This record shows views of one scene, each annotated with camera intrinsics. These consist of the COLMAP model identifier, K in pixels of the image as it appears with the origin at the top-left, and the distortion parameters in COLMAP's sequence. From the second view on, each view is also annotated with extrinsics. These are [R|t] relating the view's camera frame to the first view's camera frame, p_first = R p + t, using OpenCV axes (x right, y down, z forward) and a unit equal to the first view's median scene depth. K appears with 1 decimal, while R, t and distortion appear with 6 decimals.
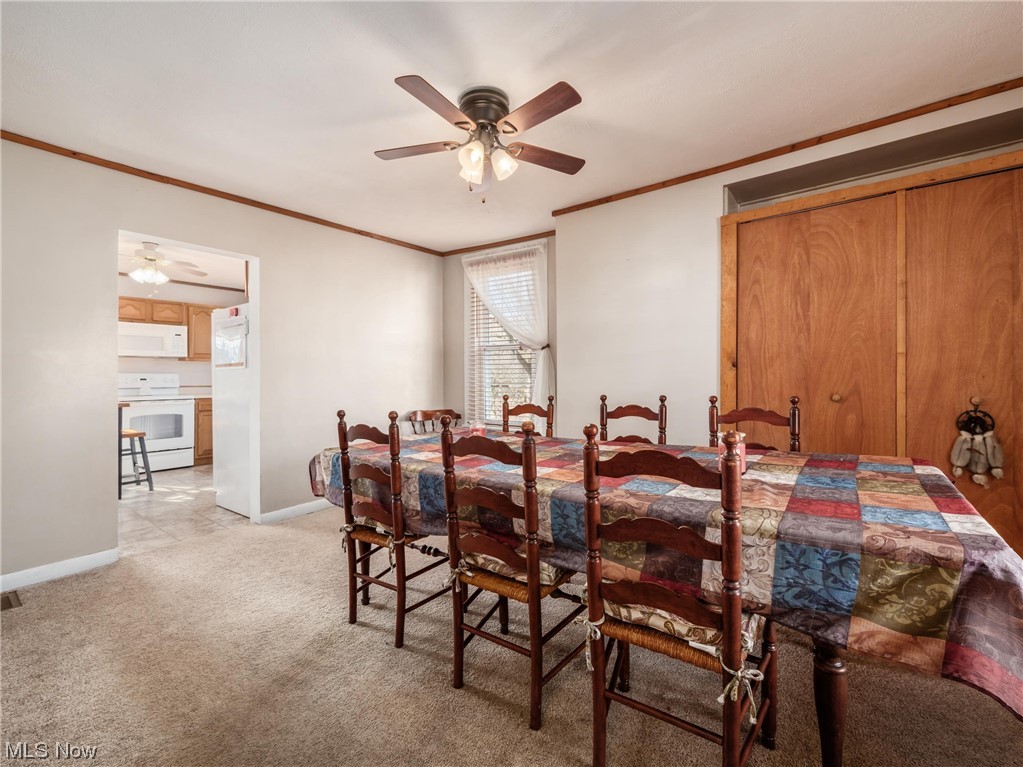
lens RADIAL K [[444.5, 0, 527.3], [0, 444.5, 370.8], [0, 0, 1]] dist [-0.012774, -0.000126]
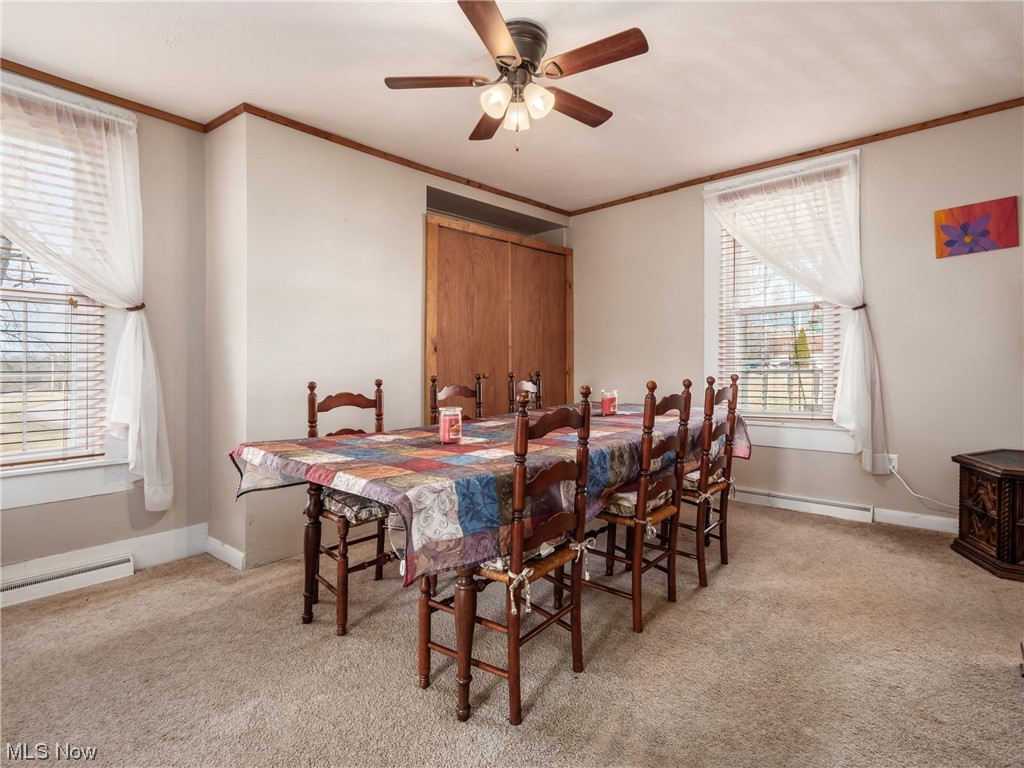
lens RADIAL K [[532.6, 0, 509.6], [0, 532.6, 378.4], [0, 0, 1]] dist [-0.018965, -0.000033]
pose [[0.075266, -0.017904, 0.997003, -0.901107], [-0.001986, 0.999834, 0.018105, 0.036530], [-0.997162, -0.003343, 0.075218, 0.726298]]
